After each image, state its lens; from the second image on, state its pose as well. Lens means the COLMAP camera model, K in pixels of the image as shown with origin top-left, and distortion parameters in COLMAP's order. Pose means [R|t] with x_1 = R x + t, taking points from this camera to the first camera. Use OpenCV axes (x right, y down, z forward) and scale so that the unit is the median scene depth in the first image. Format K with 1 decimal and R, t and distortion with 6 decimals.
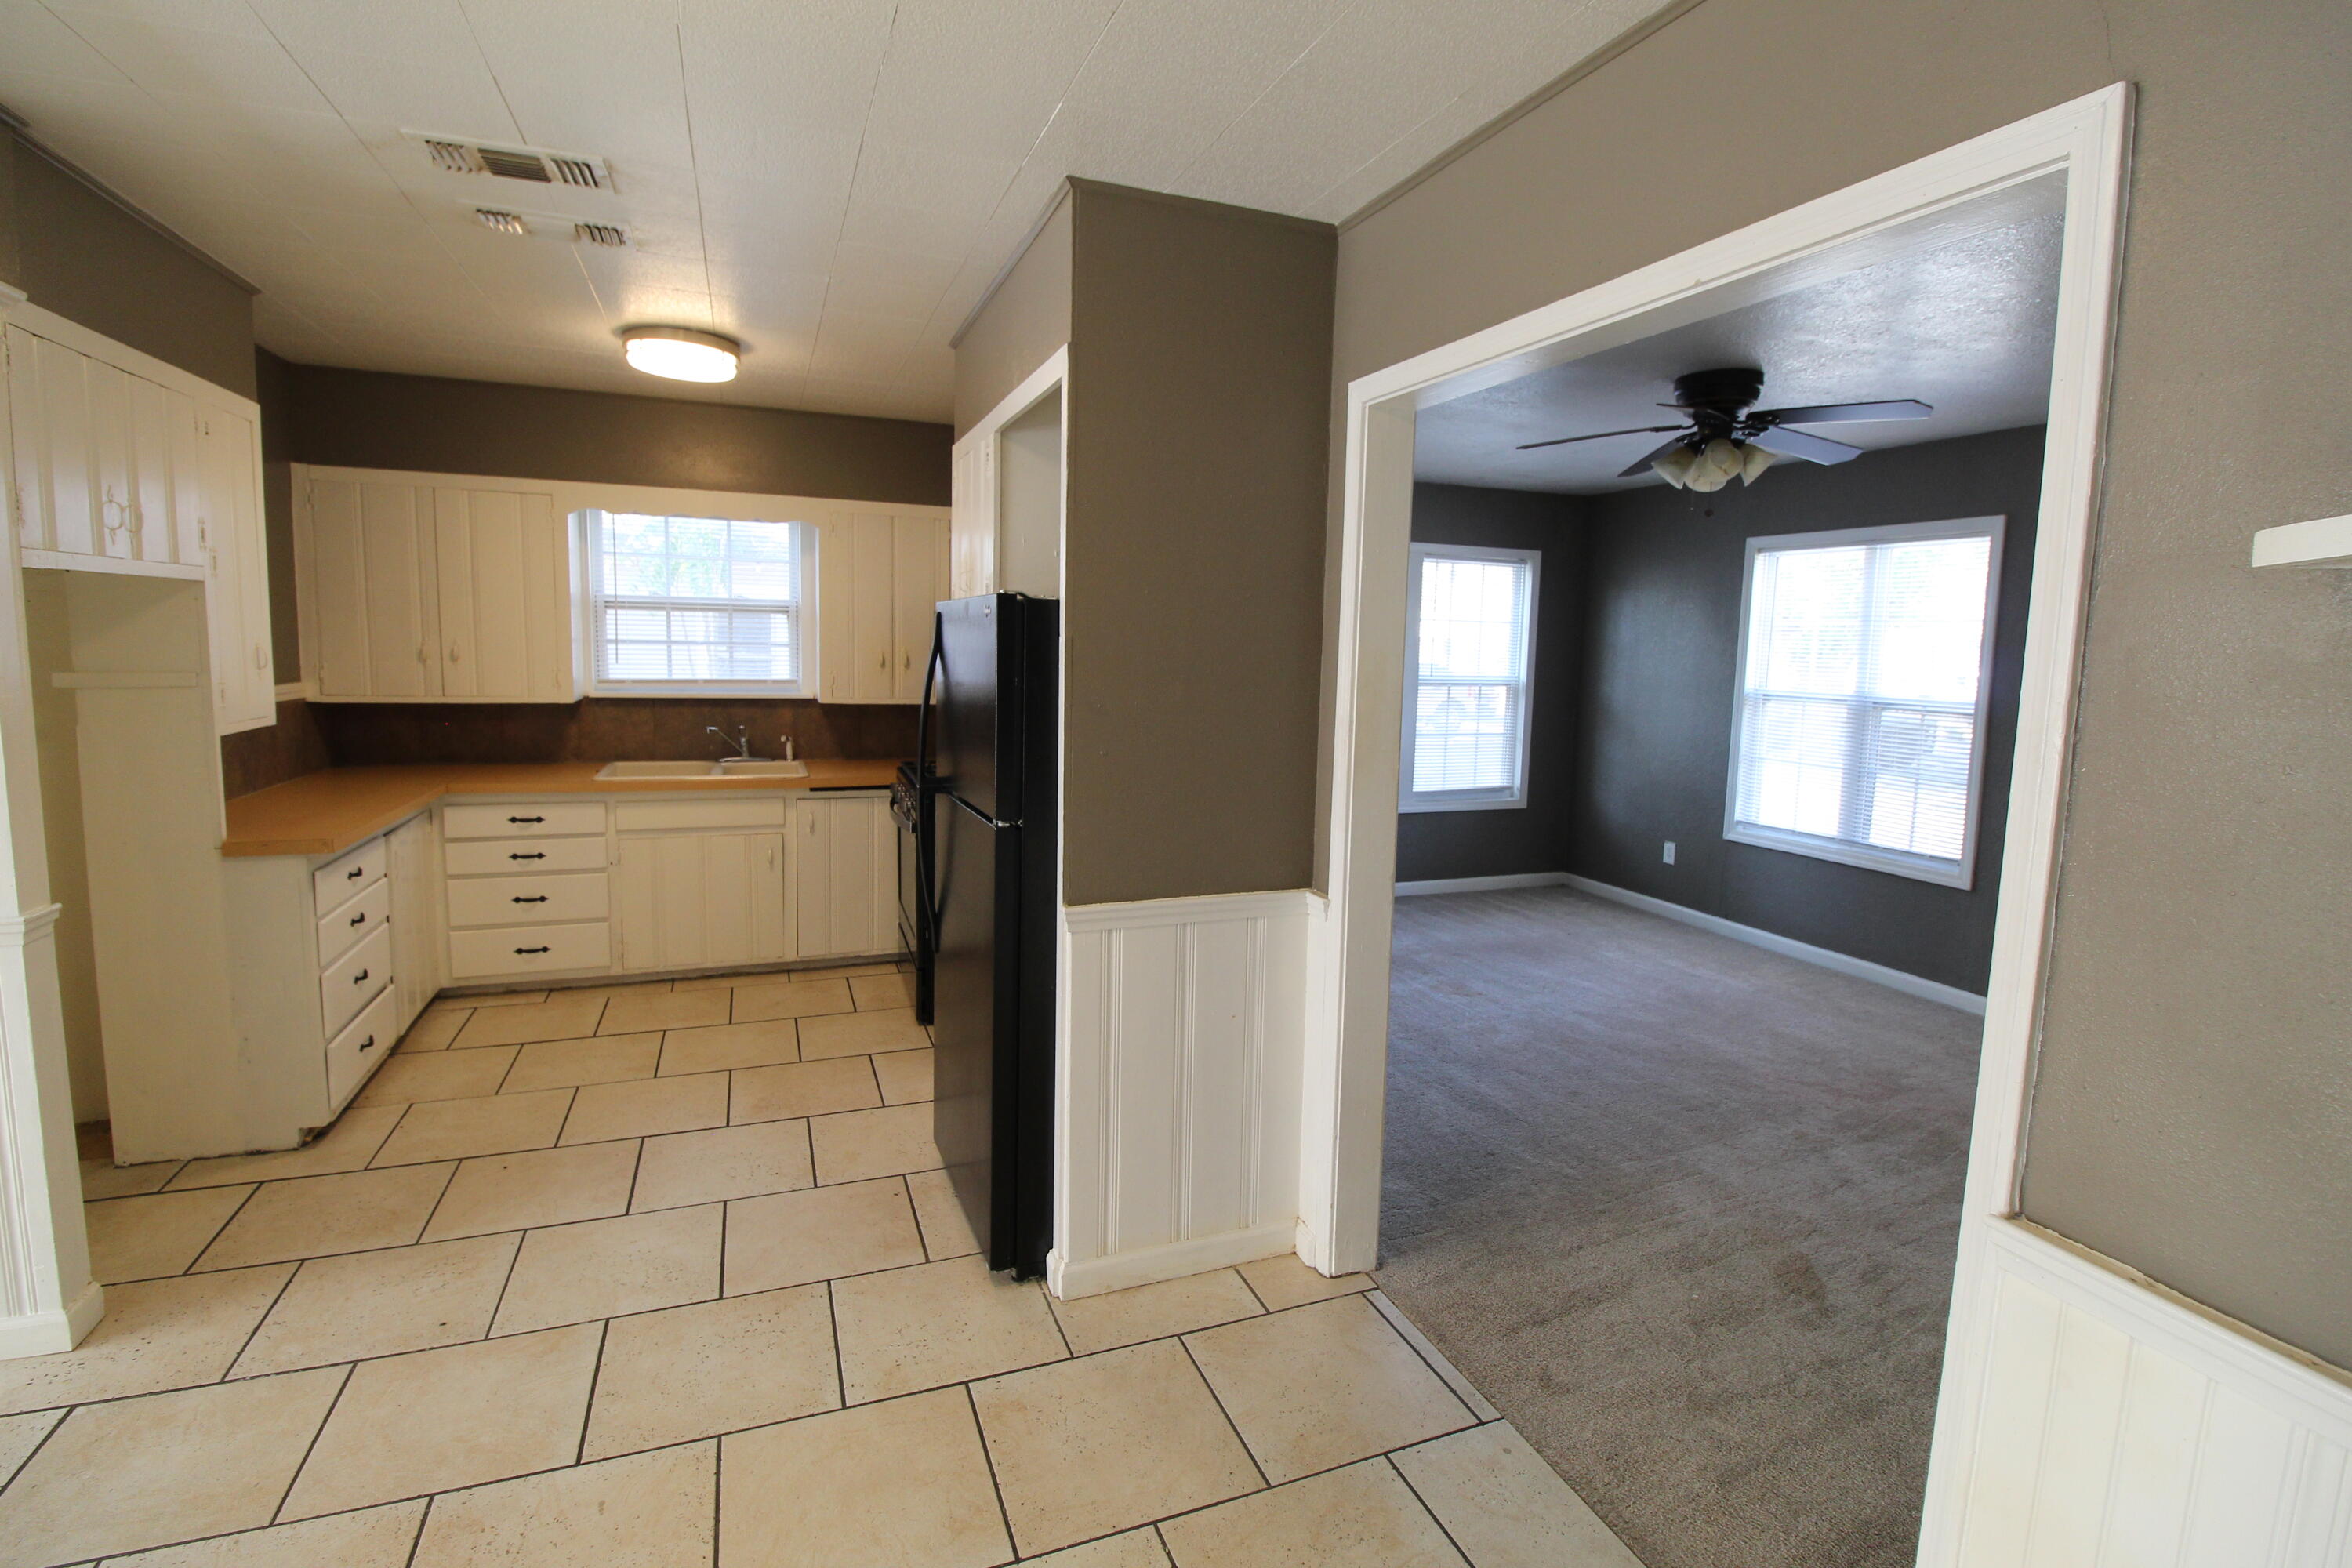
lens RADIAL K [[1084.0, 0, 1187.2], [0, 1084.0, 760.0], [0, 0, 1]] dist [-0.003665, -0.009305]
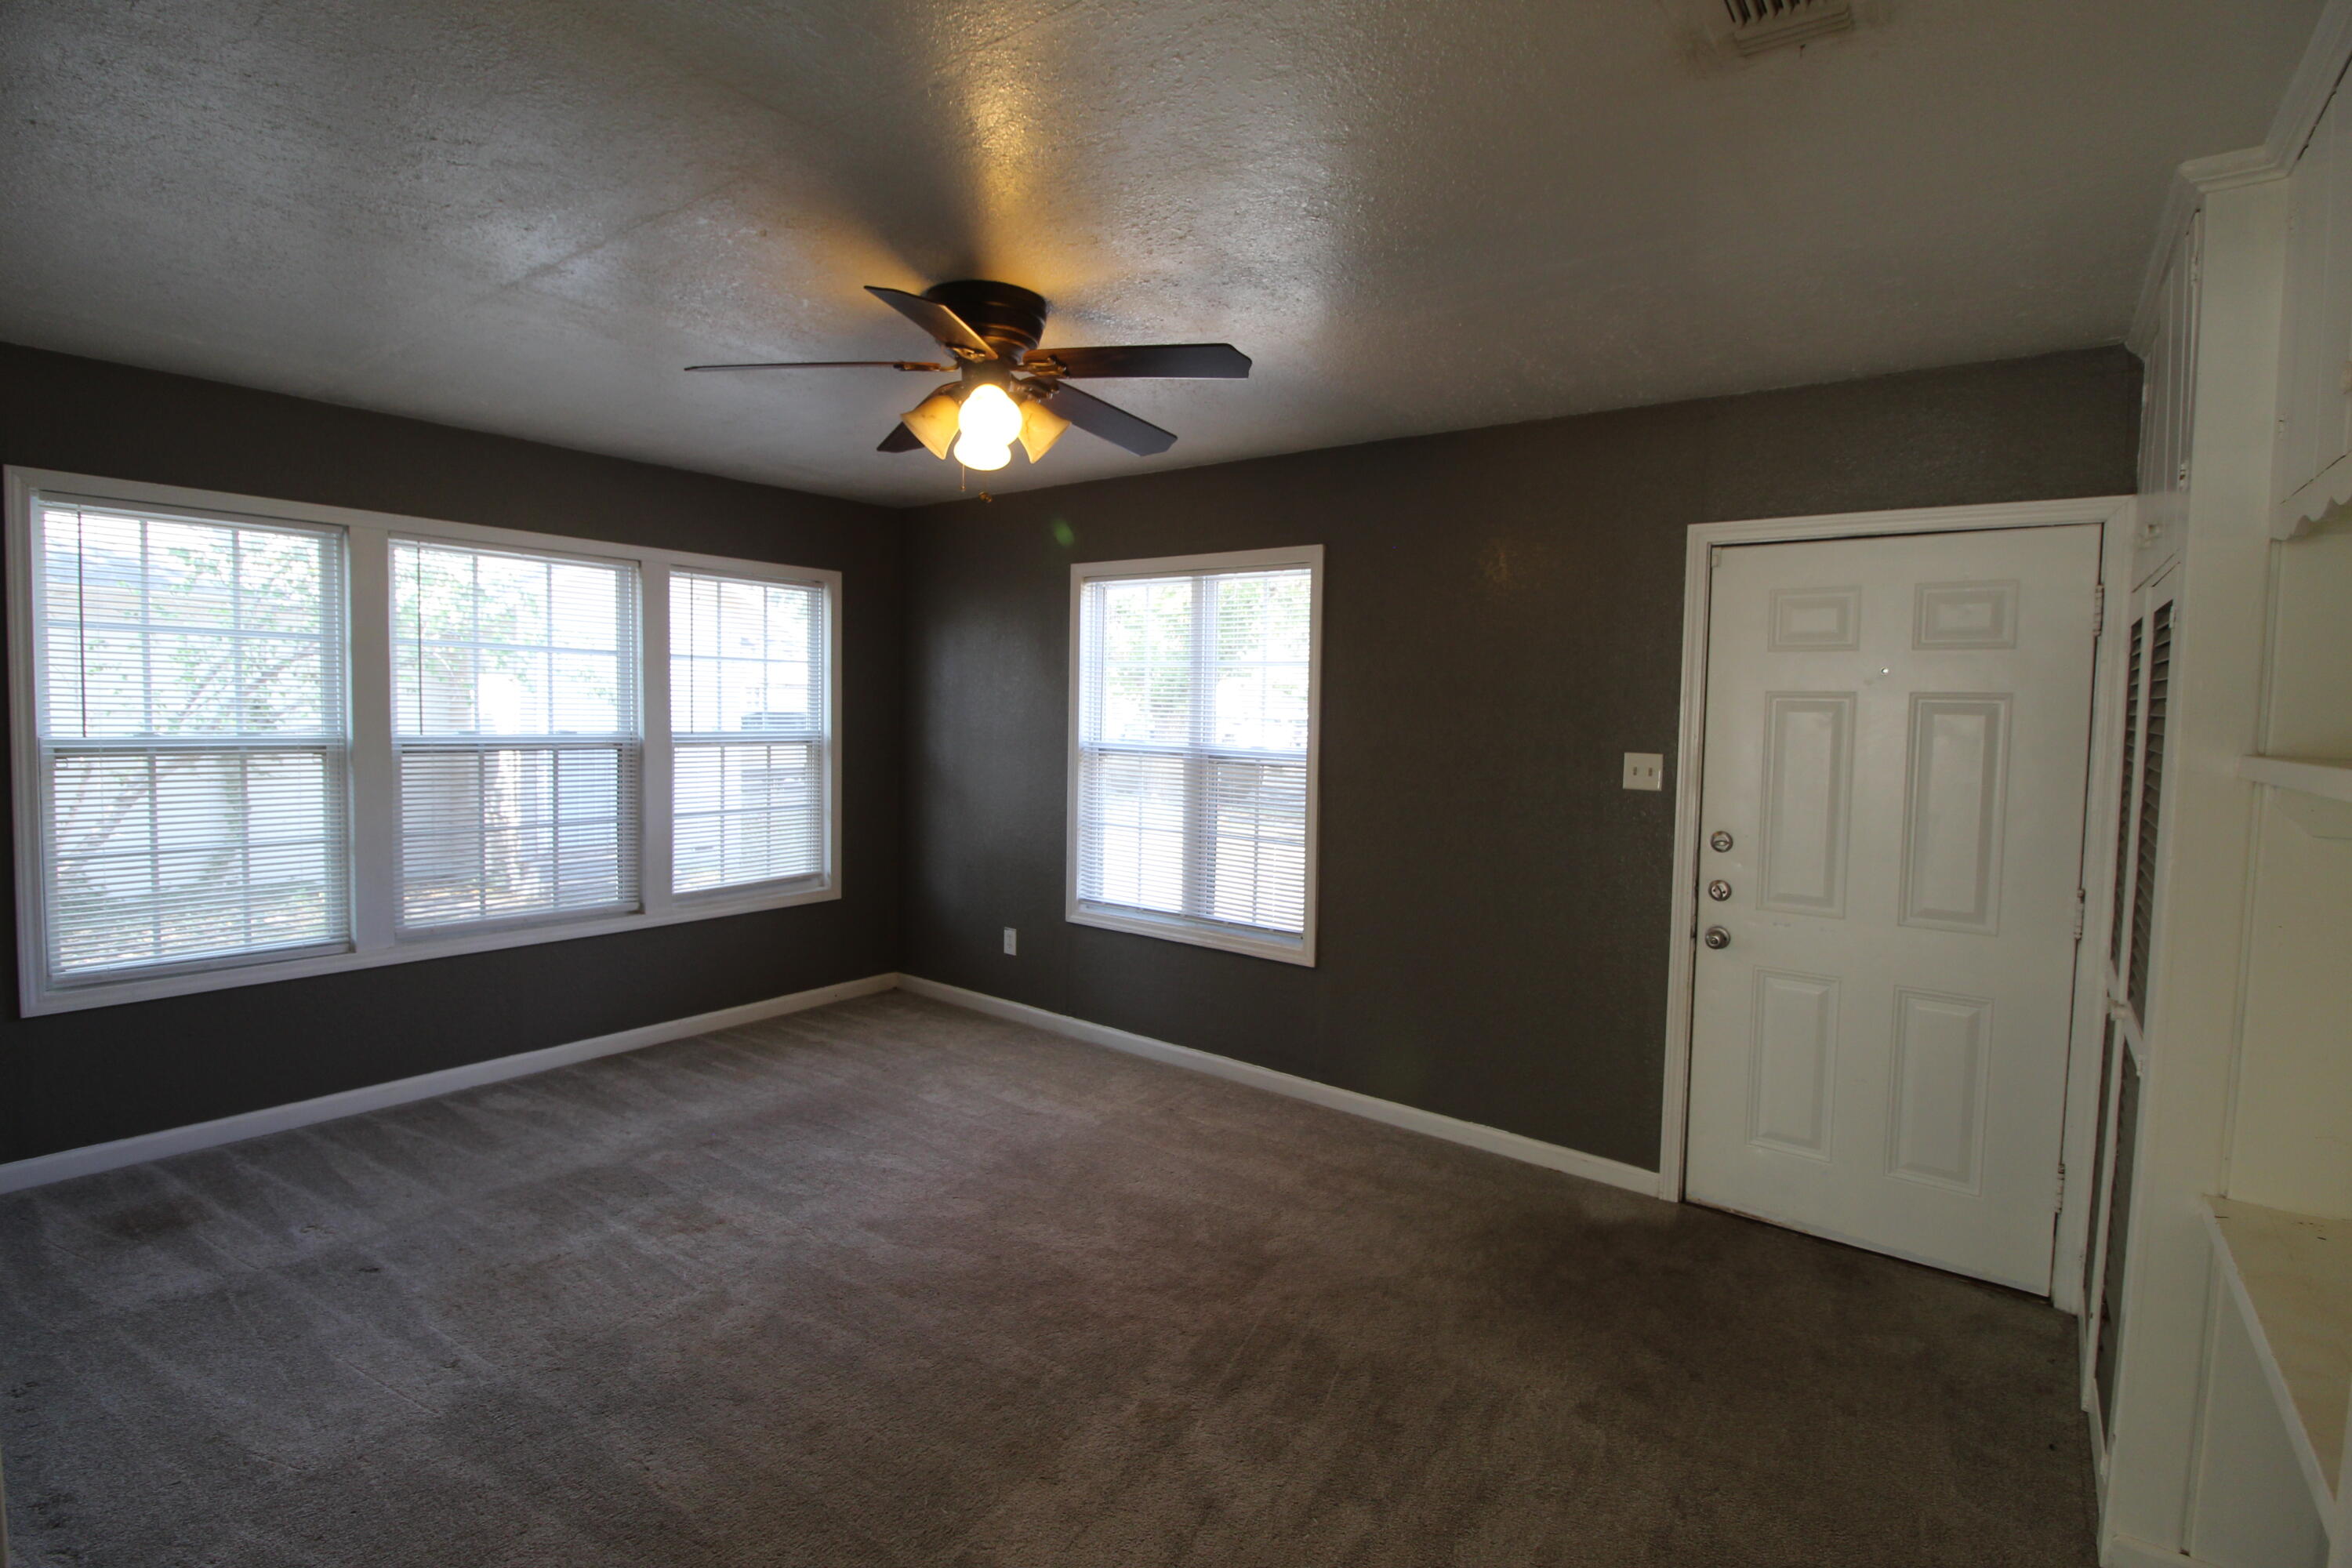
lens RADIAL K [[1084.0, 0, 1187.2], [0, 1084.0, 760.0], [0, 0, 1]] dist [-0.003665, -0.009305]
pose [[0.858011, -0.032870, 0.512578, 0.190196], [0.055315, 0.998060, -0.028590, -0.028580], [-0.510644, 0.052884, 0.858164, 0.286942]]
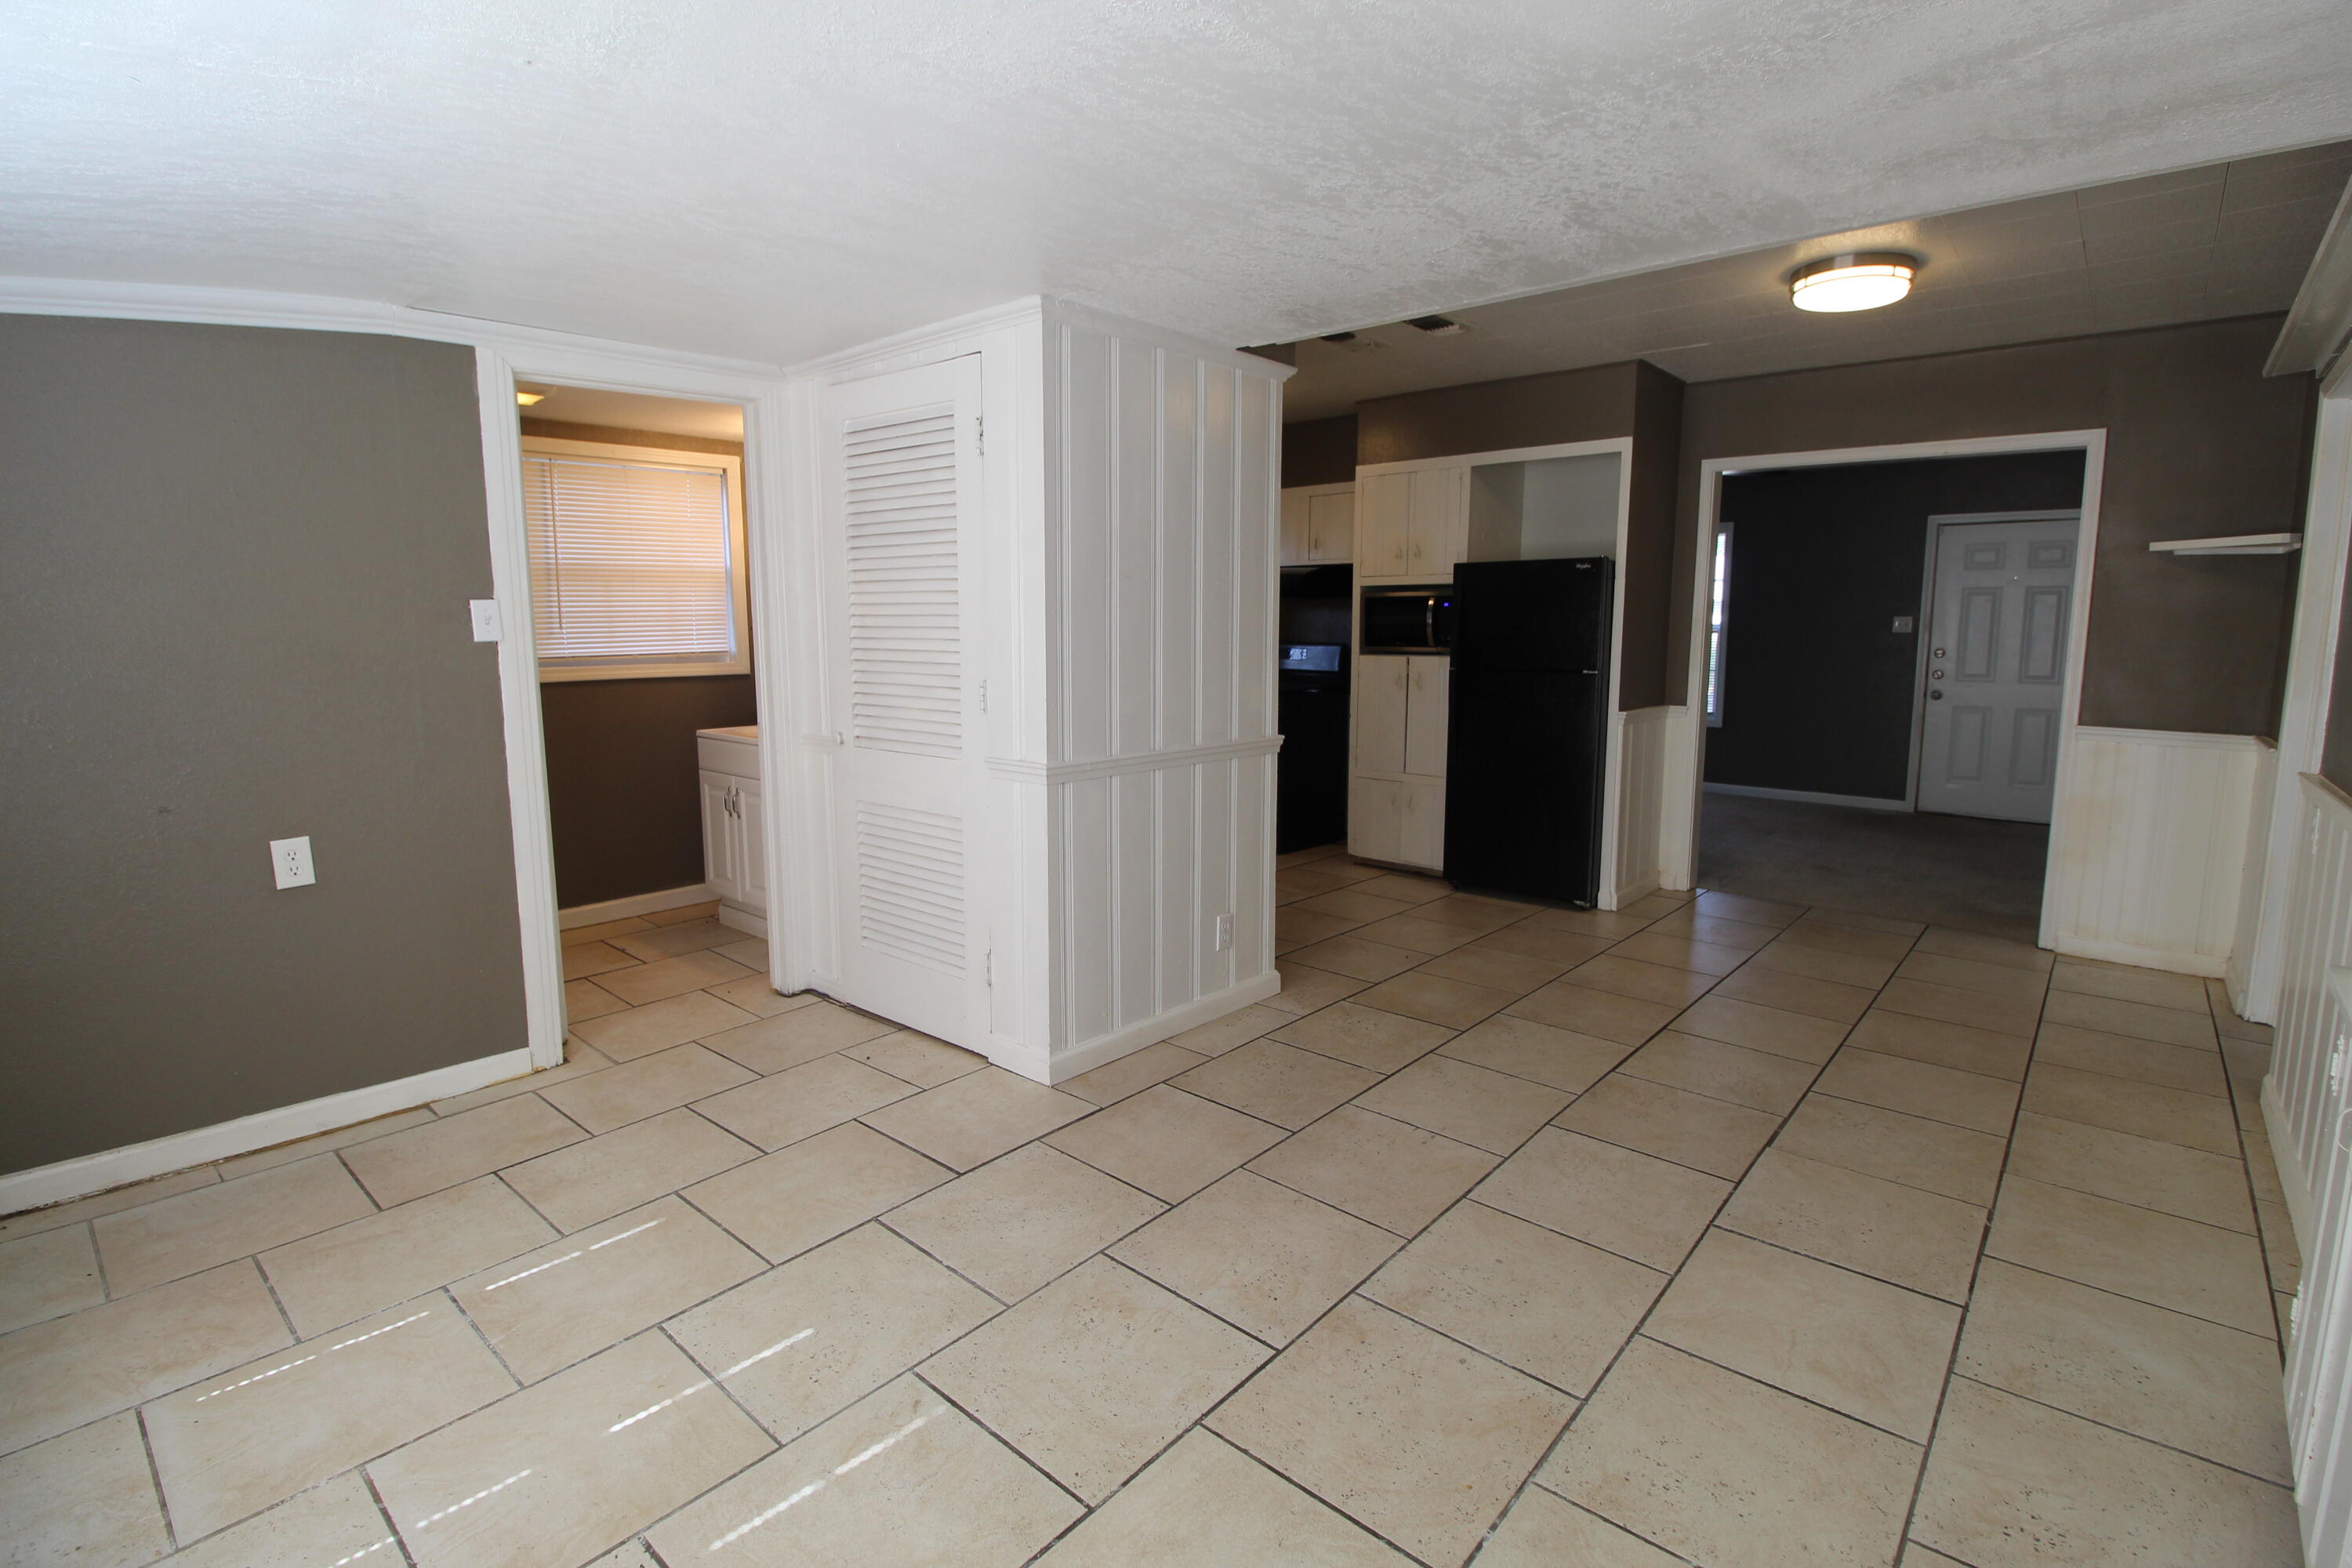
lens RADIAL K [[1084.0, 0, 1187.2], [0, 1084.0, 760.0], [0, 0, 1]] dist [-0.003665, -0.009305]
pose [[0.889734, -0.075946, 0.450118, -0.939540], [0.067550, 0.997112, 0.034713, 0.052982], [-0.451454, -0.000480, 0.892294, -0.239730]]
